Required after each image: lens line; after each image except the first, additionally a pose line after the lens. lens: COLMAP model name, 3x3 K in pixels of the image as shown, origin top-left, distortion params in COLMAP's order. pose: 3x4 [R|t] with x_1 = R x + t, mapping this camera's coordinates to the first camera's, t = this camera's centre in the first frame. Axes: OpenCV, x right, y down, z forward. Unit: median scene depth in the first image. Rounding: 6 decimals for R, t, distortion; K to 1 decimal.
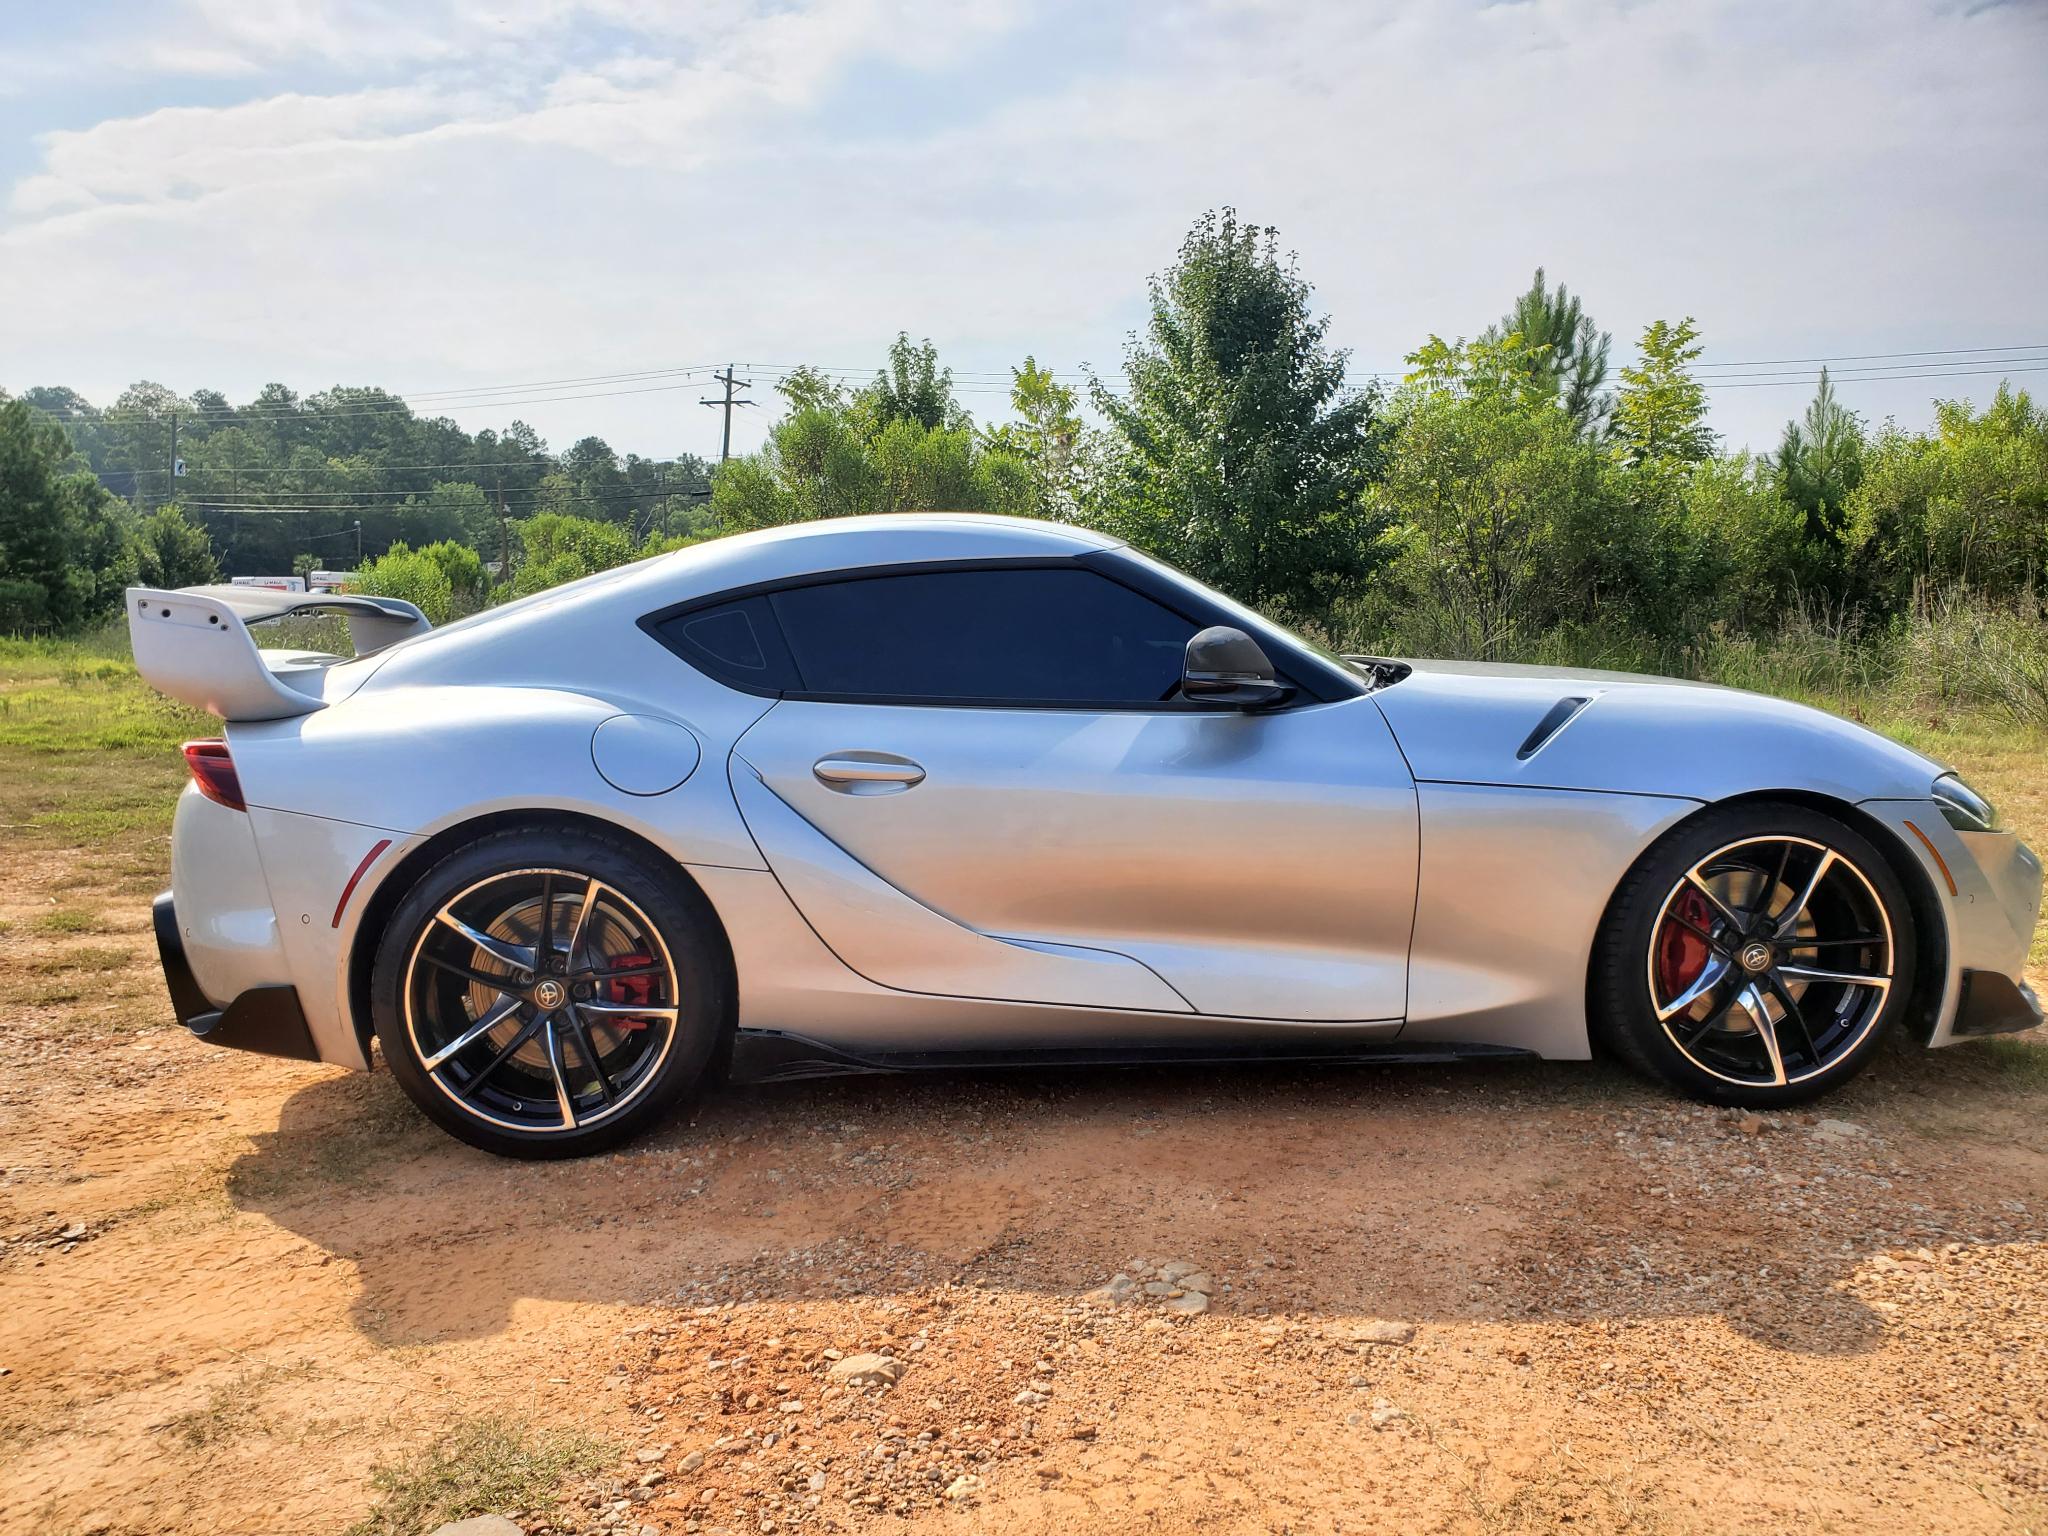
lens RADIAL K [[1566.3, 0, 1024.0], [0, 1566.3, 768.0], [0, 0, 1]] dist [-0.012590, -0.000560]
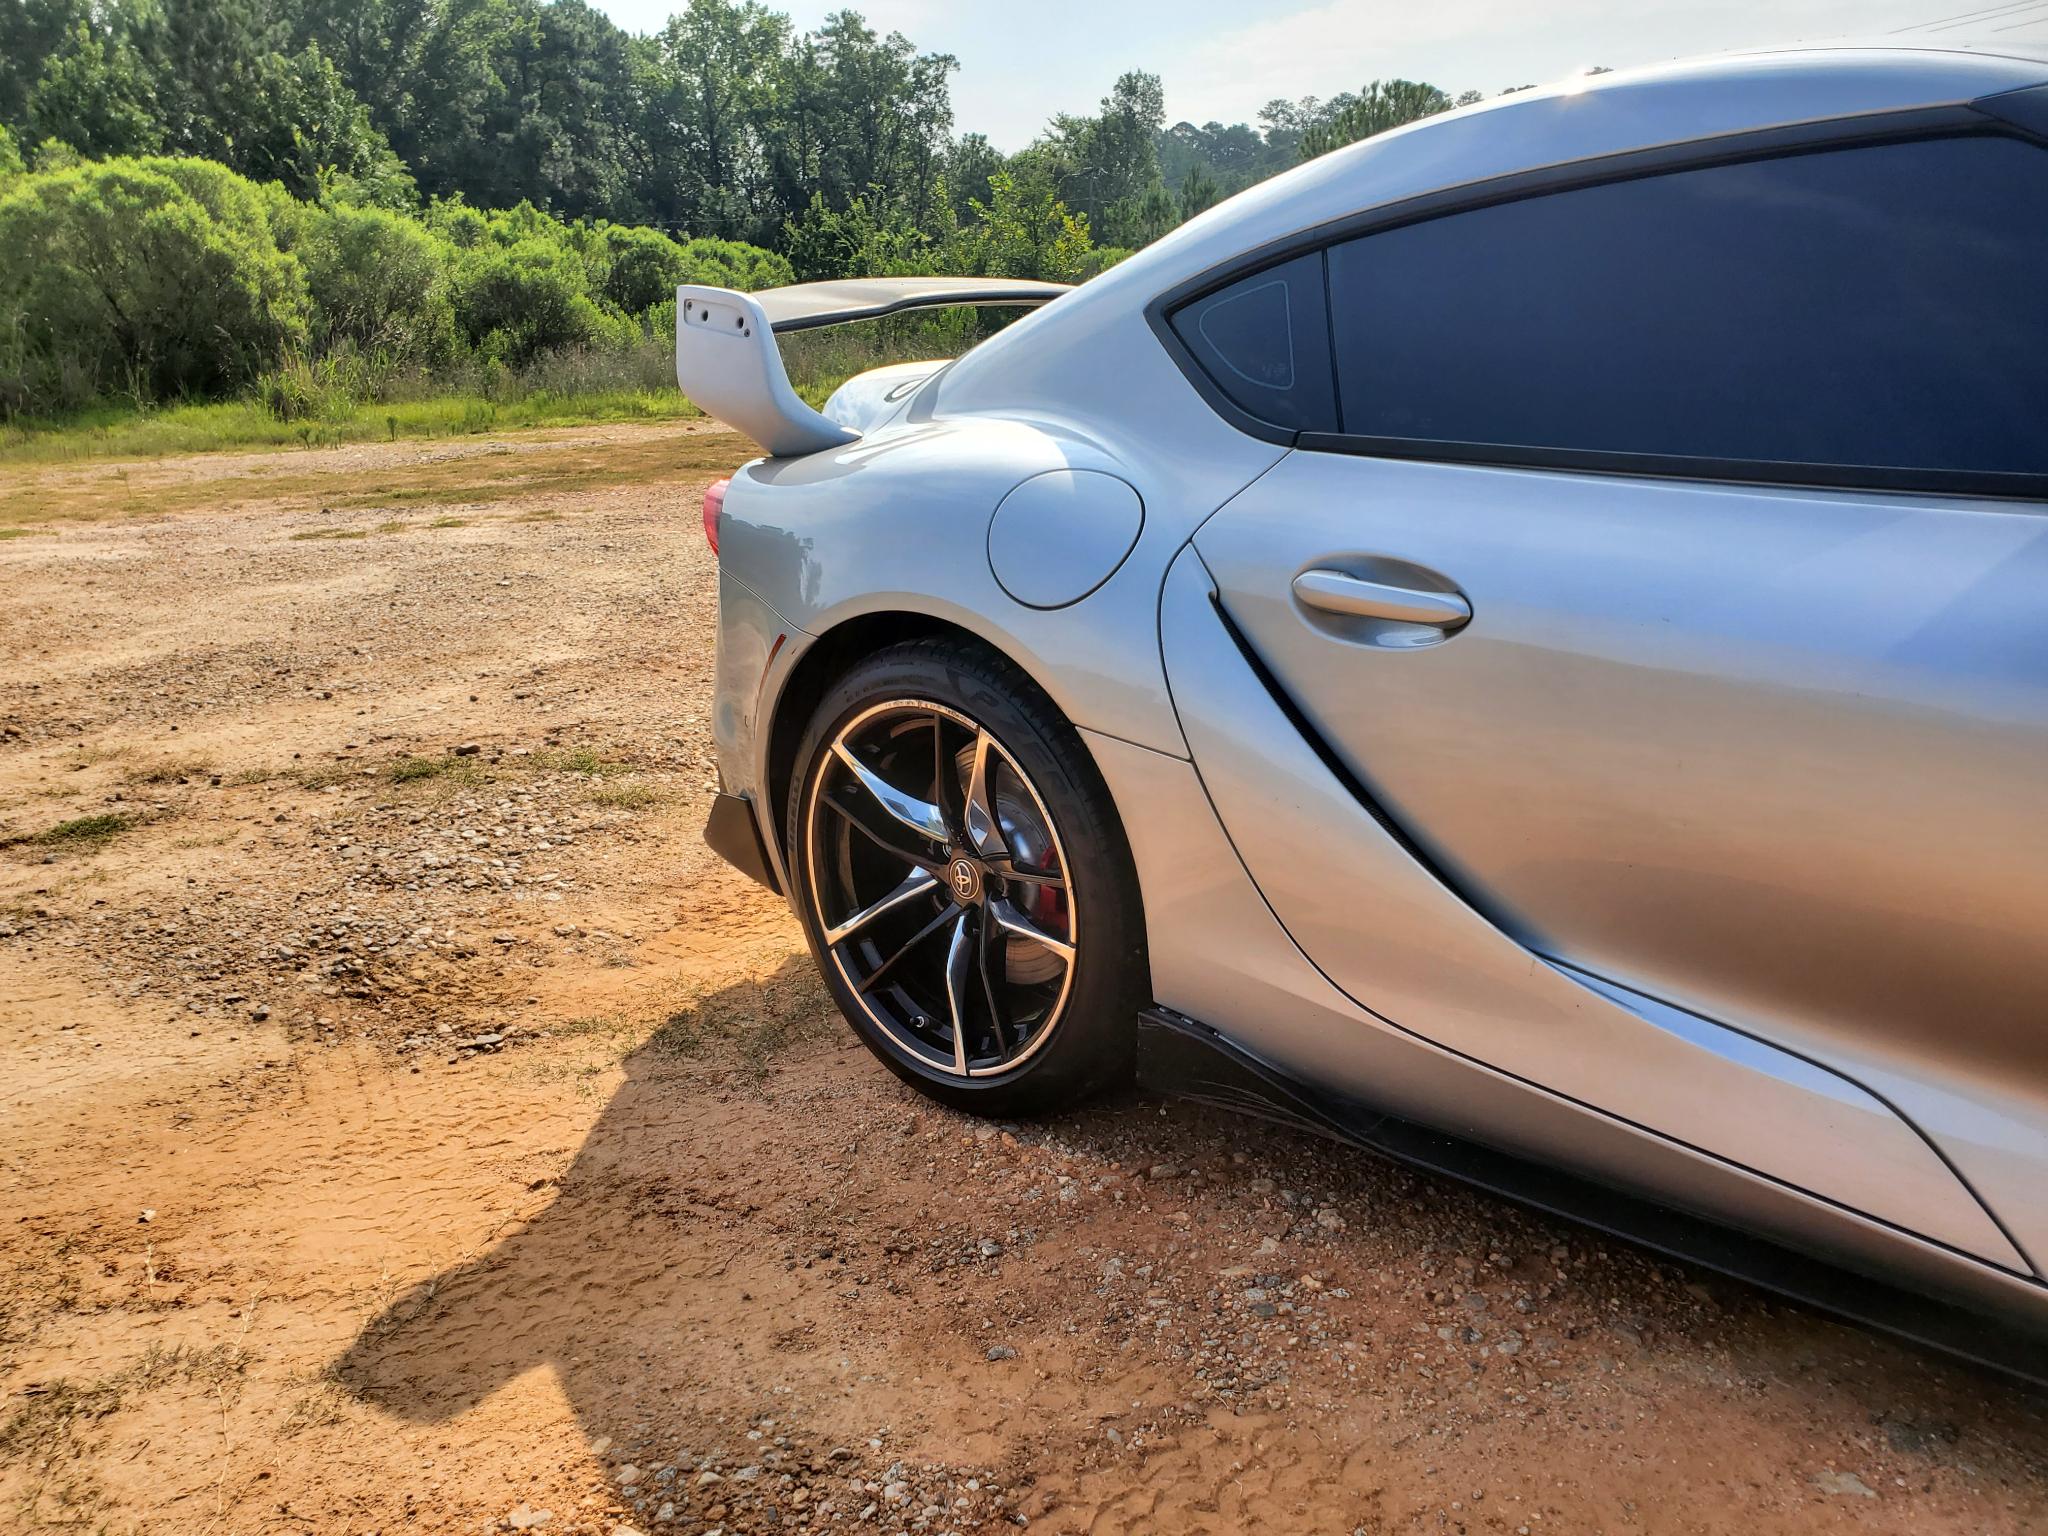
lens RADIAL K [[1572.5, 0, 1088.3], [0, 1572.5, 771.9], [0, 0, 1]] dist [0.002760, -0.000754]
pose [[0.688645, 0.176384, -0.703319, 0.218203], [-0.008627, 0.971887, 0.235291, -0.065891], [0.725048, -0.155964, 0.670806, 0.584284]]
